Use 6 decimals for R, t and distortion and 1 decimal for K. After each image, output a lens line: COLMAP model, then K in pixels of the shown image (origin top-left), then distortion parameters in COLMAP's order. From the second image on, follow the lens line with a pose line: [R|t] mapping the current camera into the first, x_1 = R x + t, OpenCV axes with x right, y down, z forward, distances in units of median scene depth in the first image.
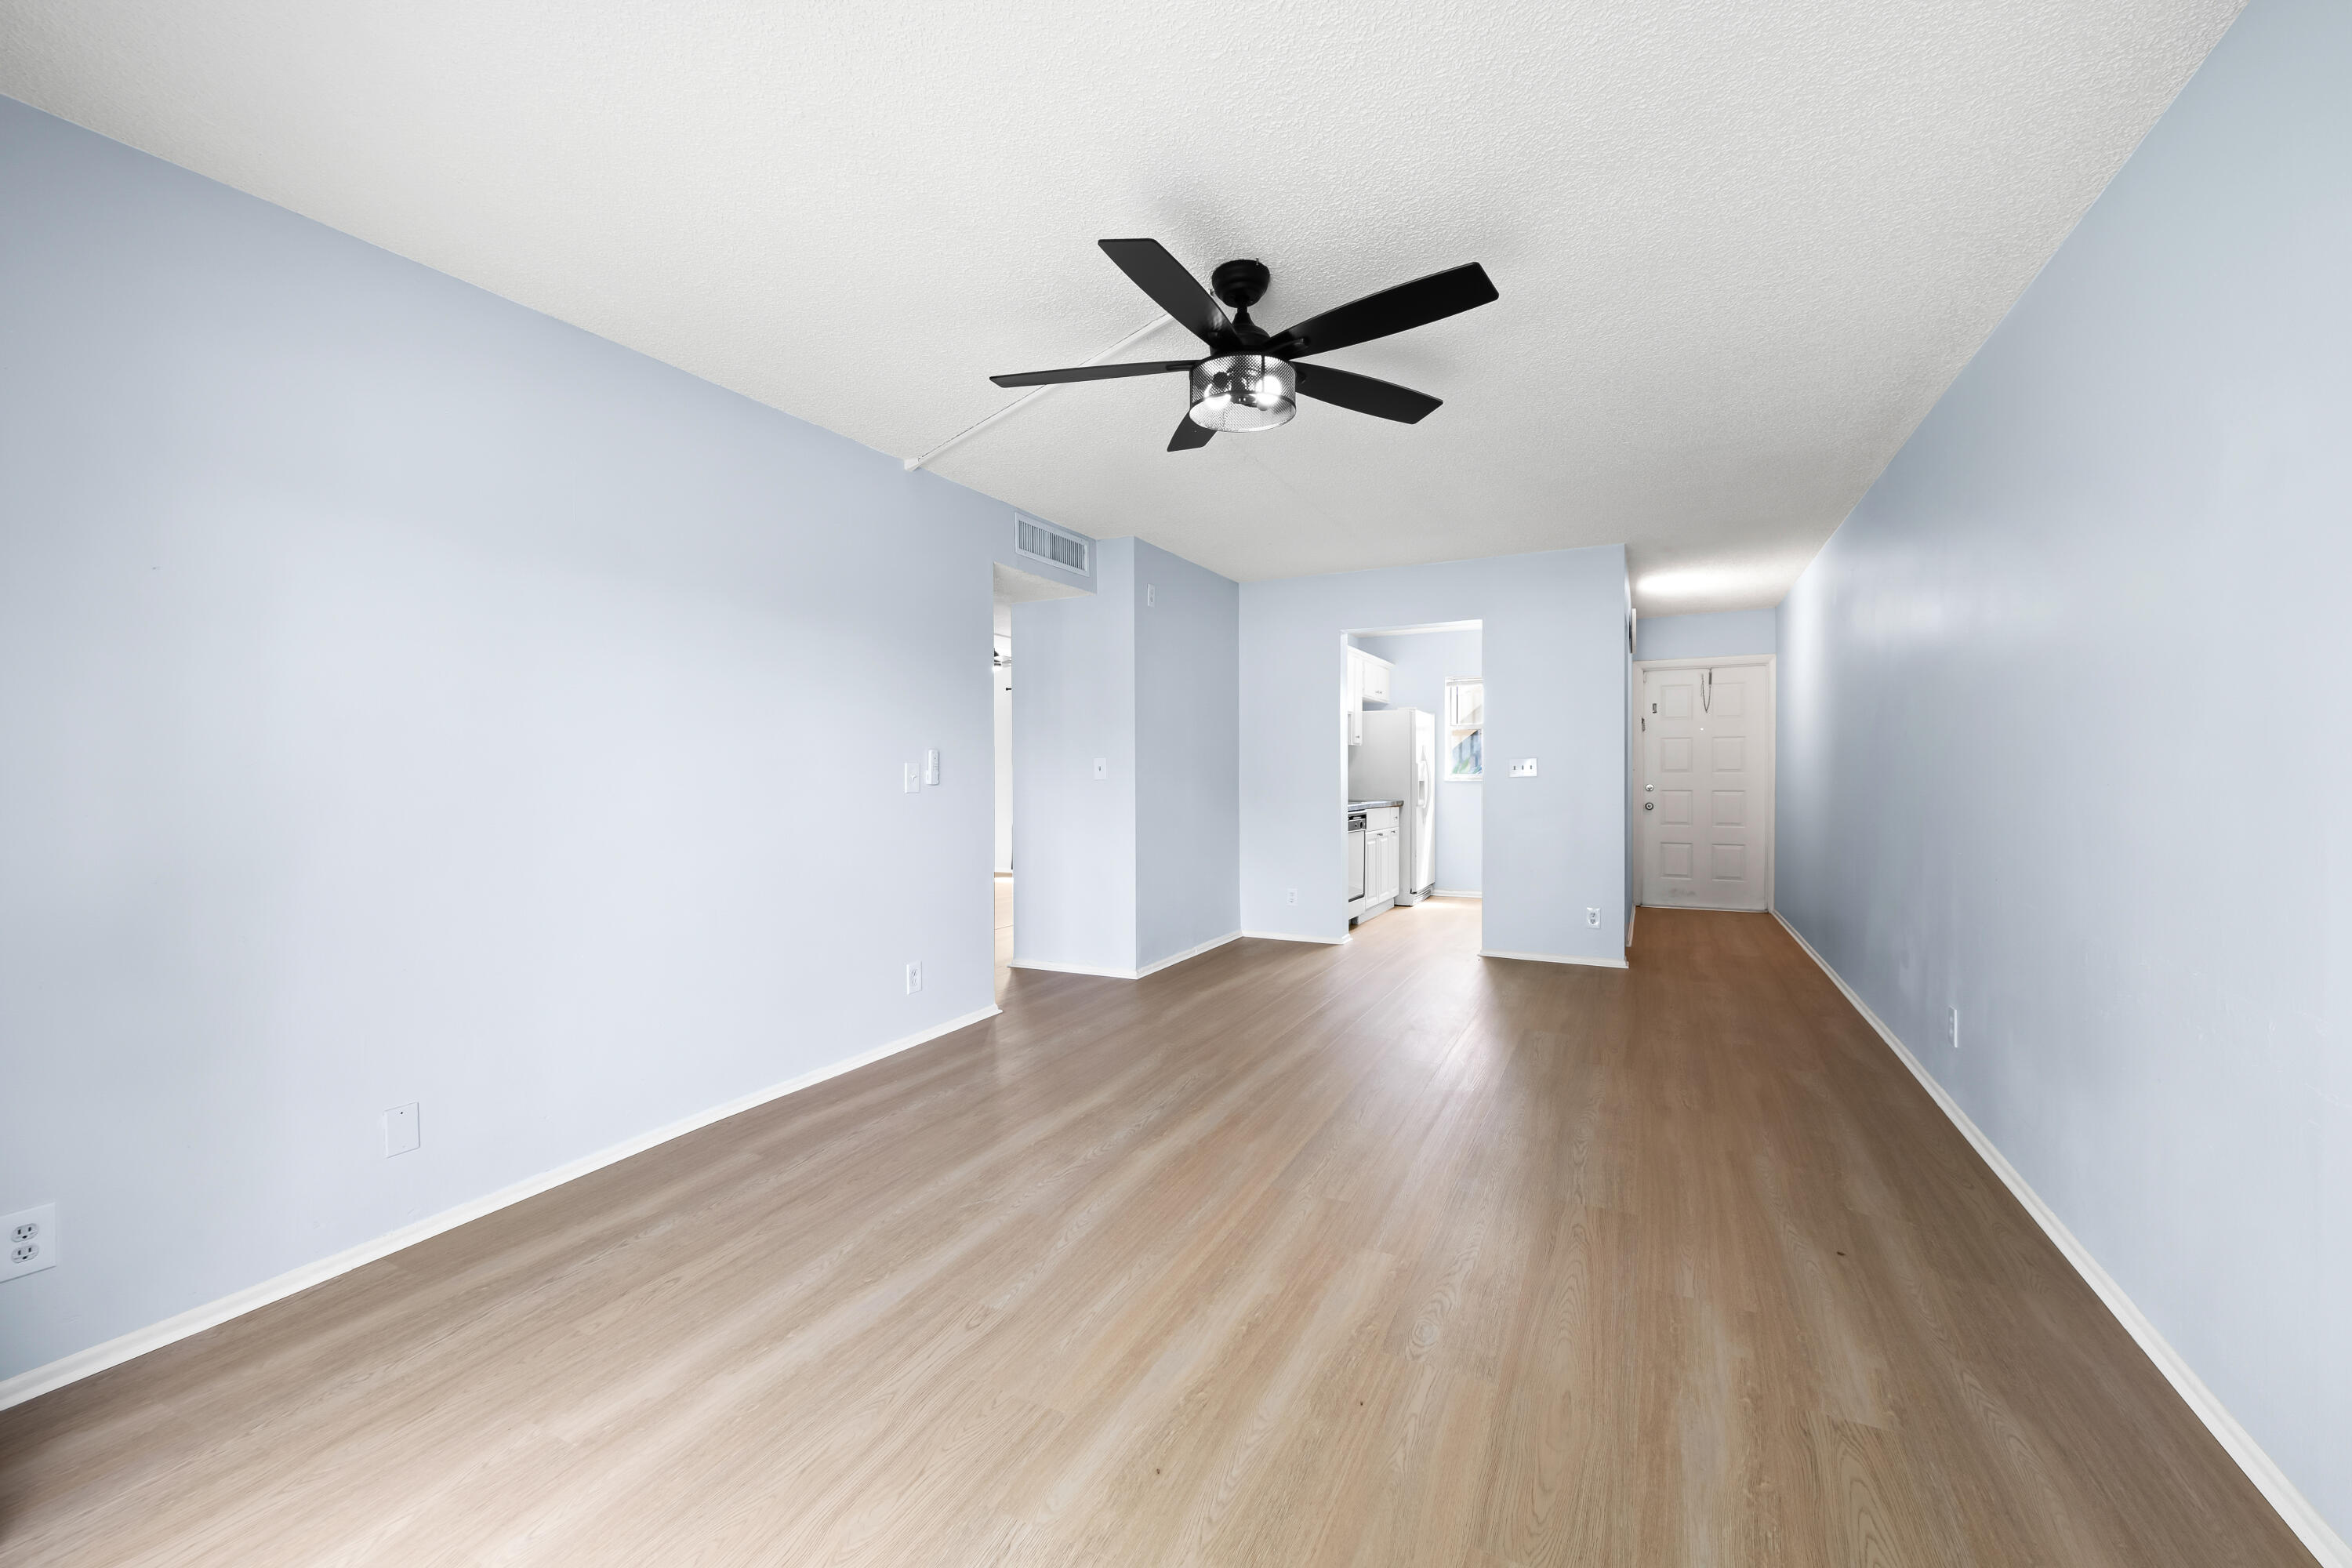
lens RADIAL K [[923.9, 0, 1195.8], [0, 923.9, 774.6], [0, 0, 1]] dist [0.000673, -0.000076]
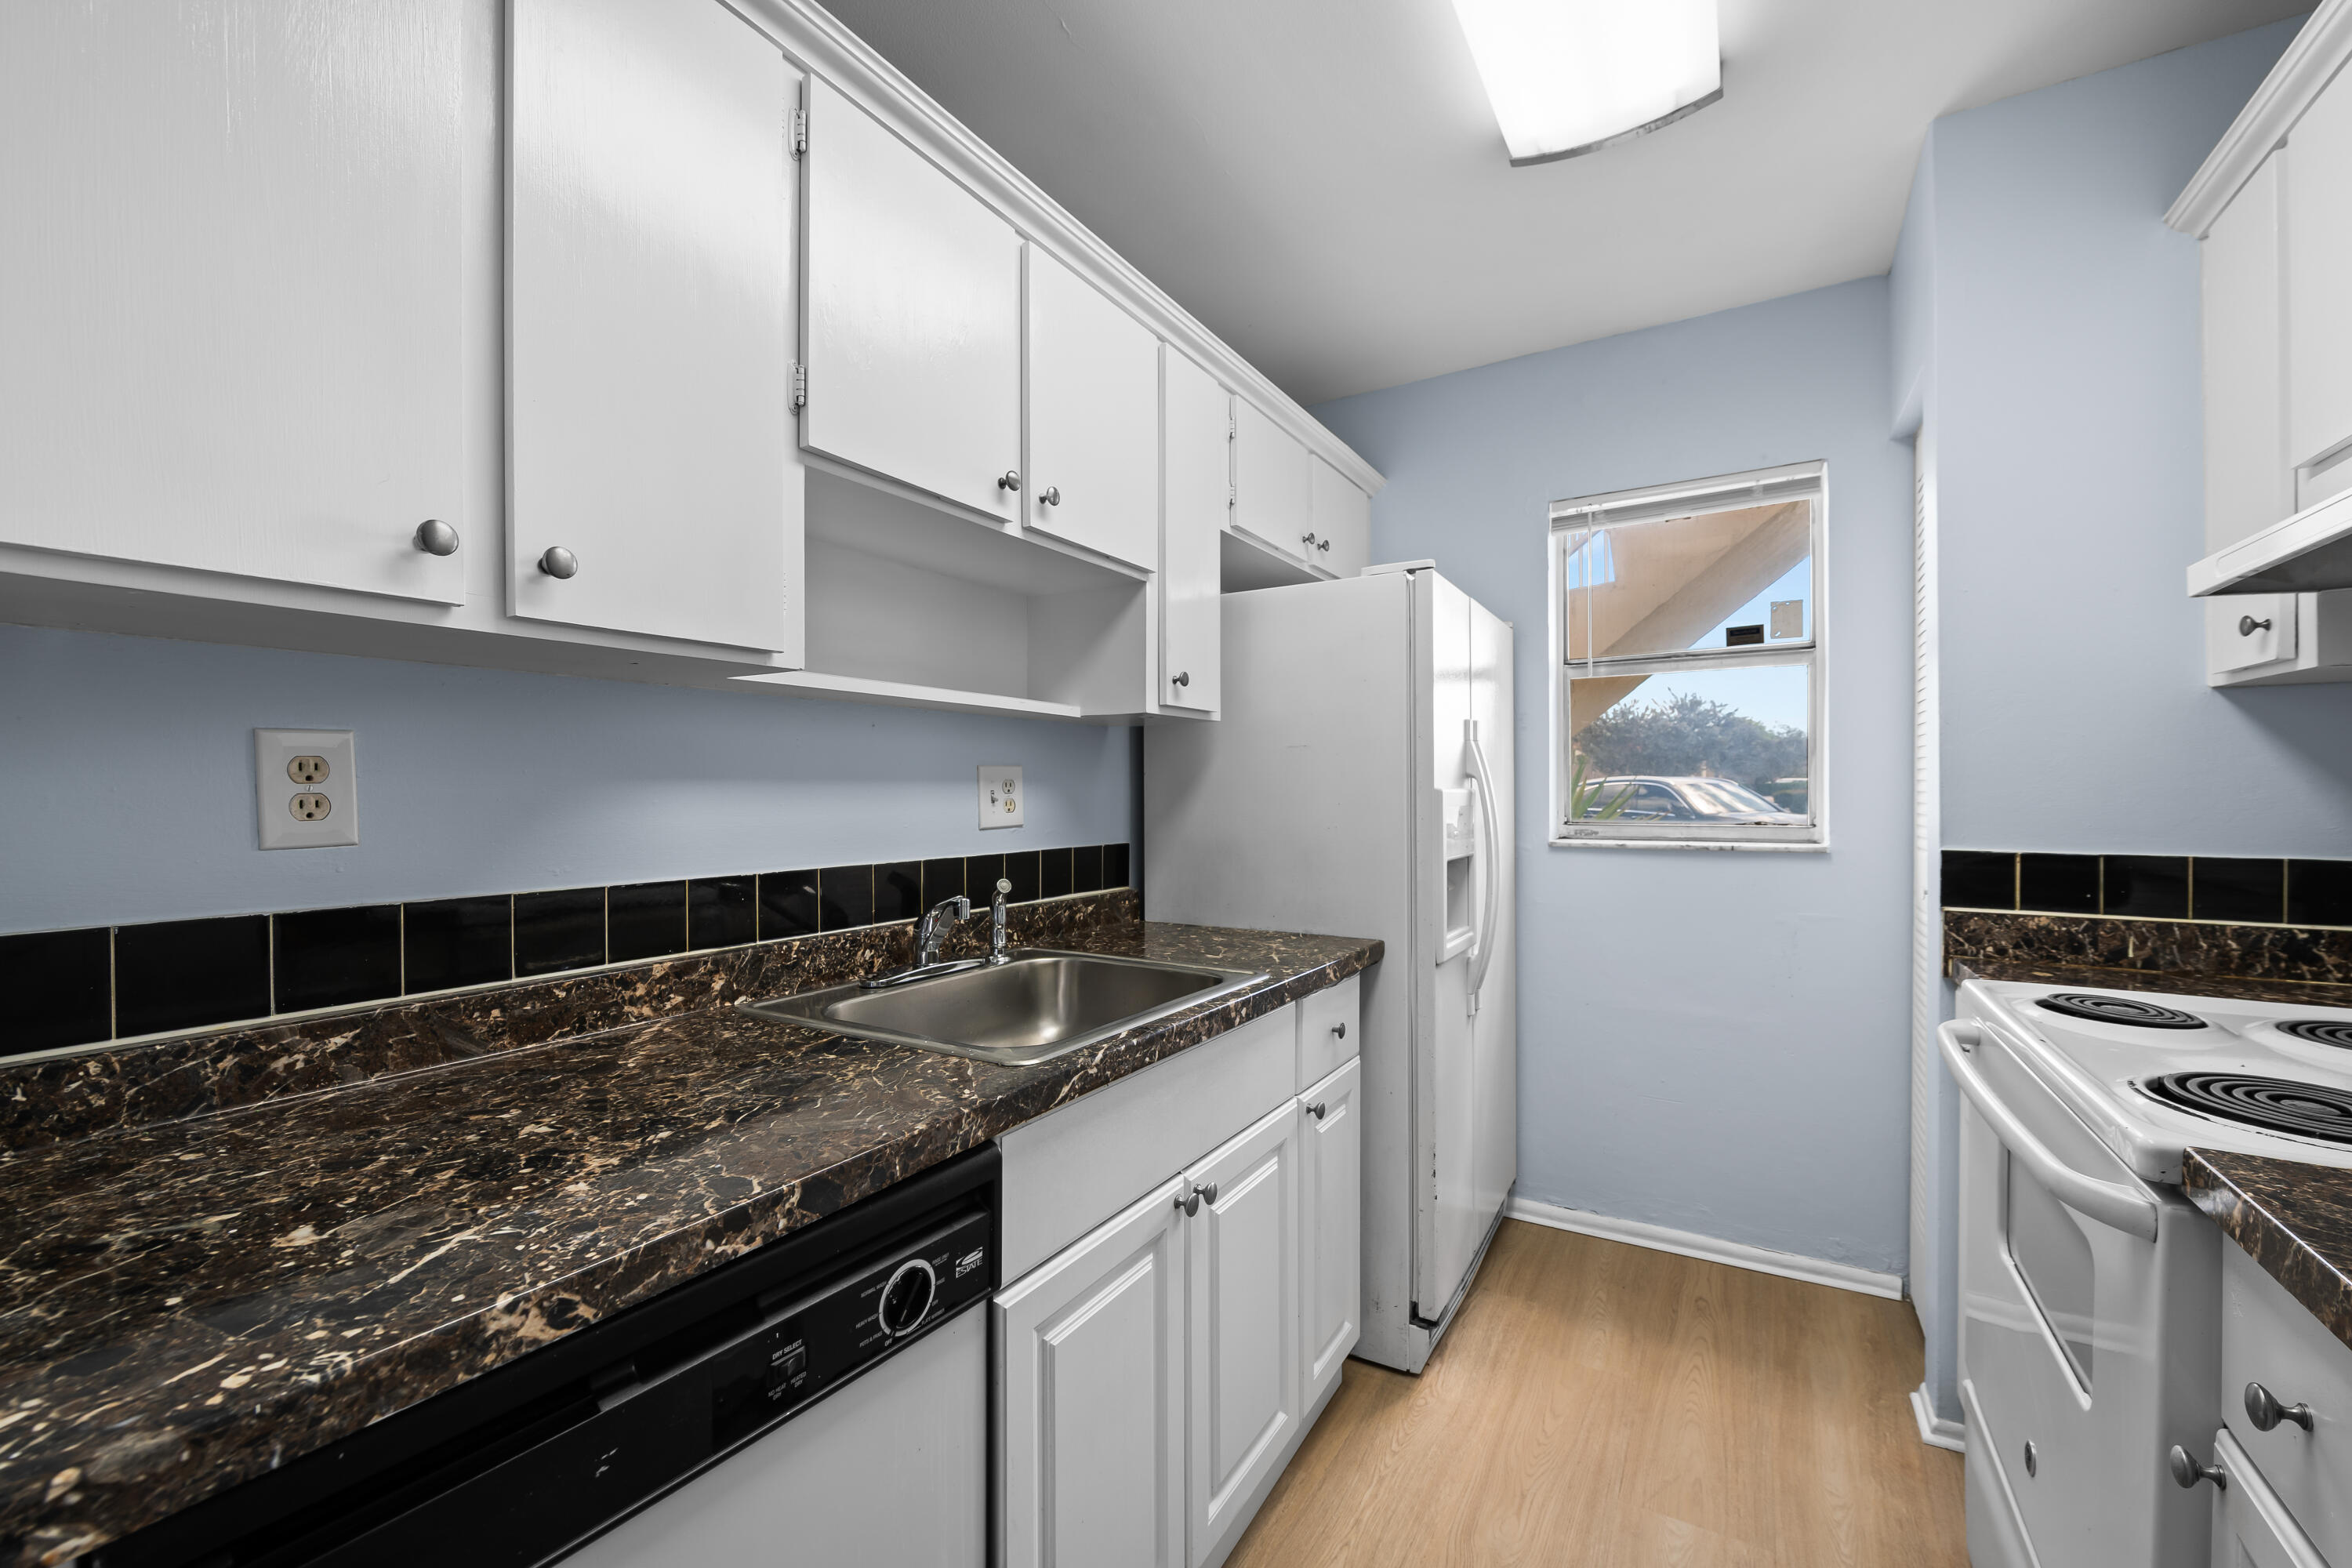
lens RADIAL K [[933.9, 0, 1190.1], [0, 933.9, 793.3], [0, 0, 1]] dist [-0.001681, -0.002925]
pose [[0.996654, -0.003112, -0.081671, 0.298598], [0.003182, 0.999995, 0.000728, -0.017500], [0.081668, -0.000986, 0.996659, 1.150323]]
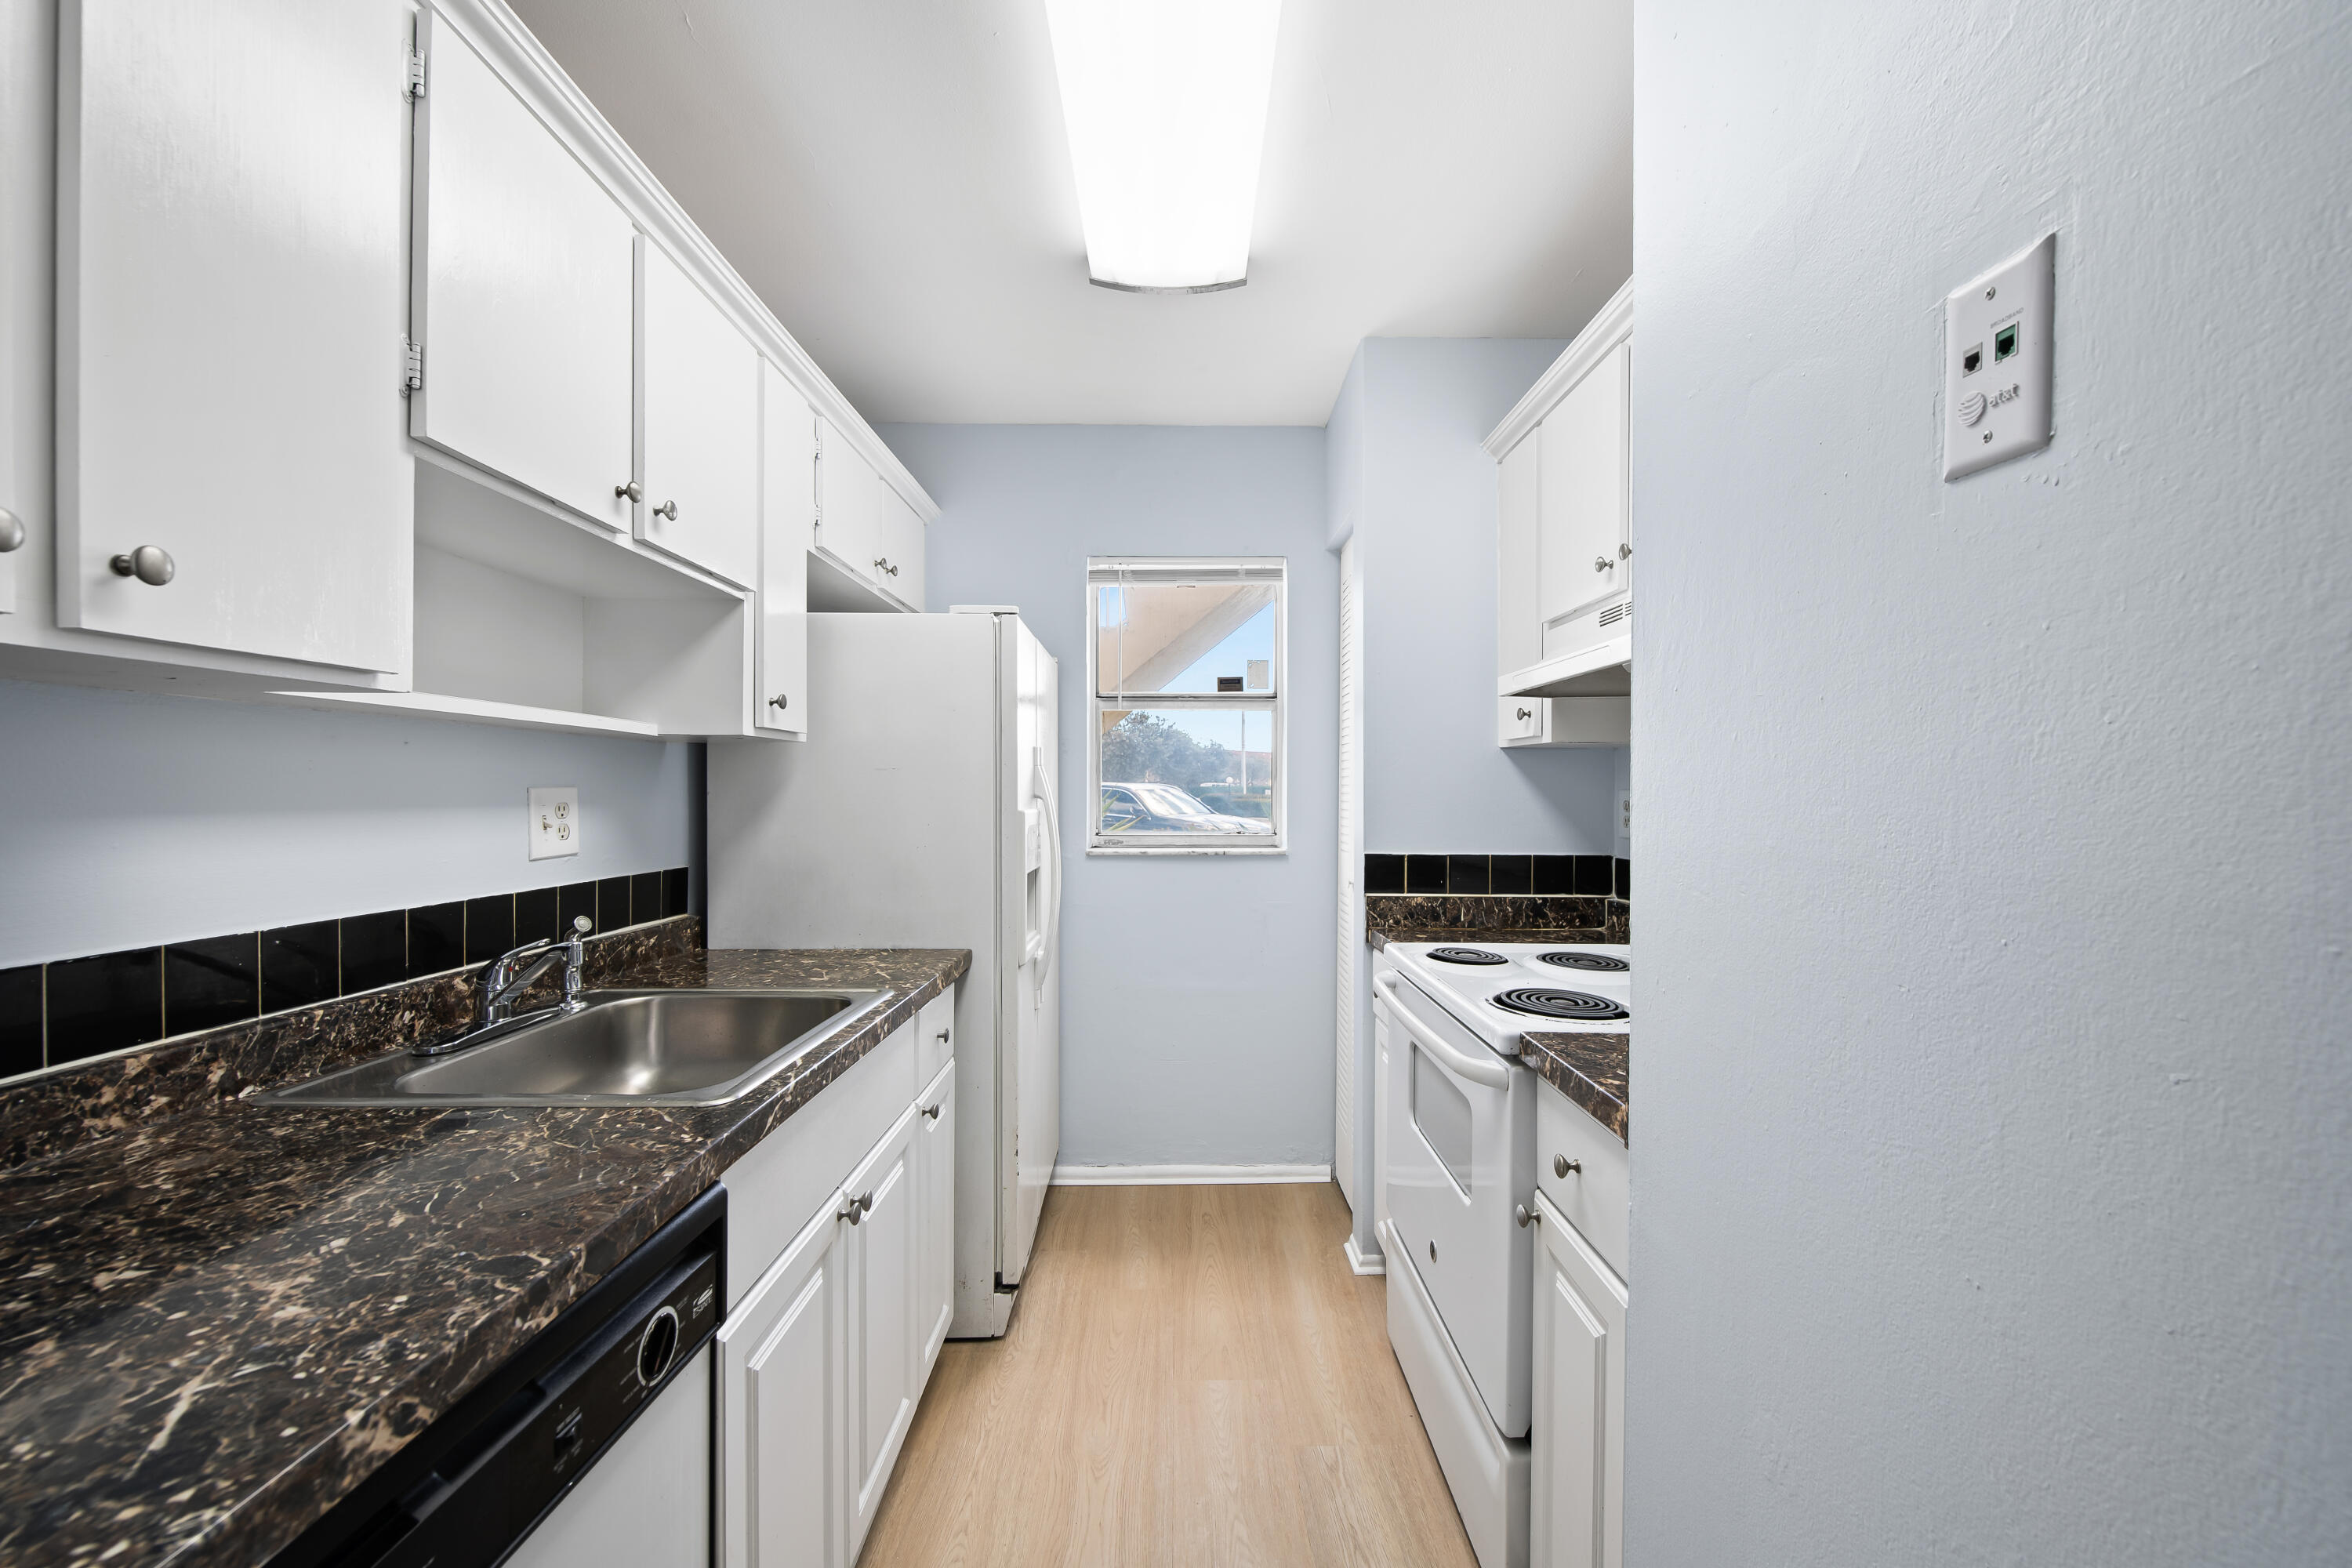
lens RADIAL K [[933.9, 0, 1190.1], [0, 933.9, 793.3], [0, 0, 1]] dist [-0.001681, -0.002925]
pose [[0.892175, 0.001725, 0.451687, 0.244804], [-0.001880, 0.999998, -0.000105, -0.026633], [-0.451687, -0.000755, 0.892176, 1.120675]]
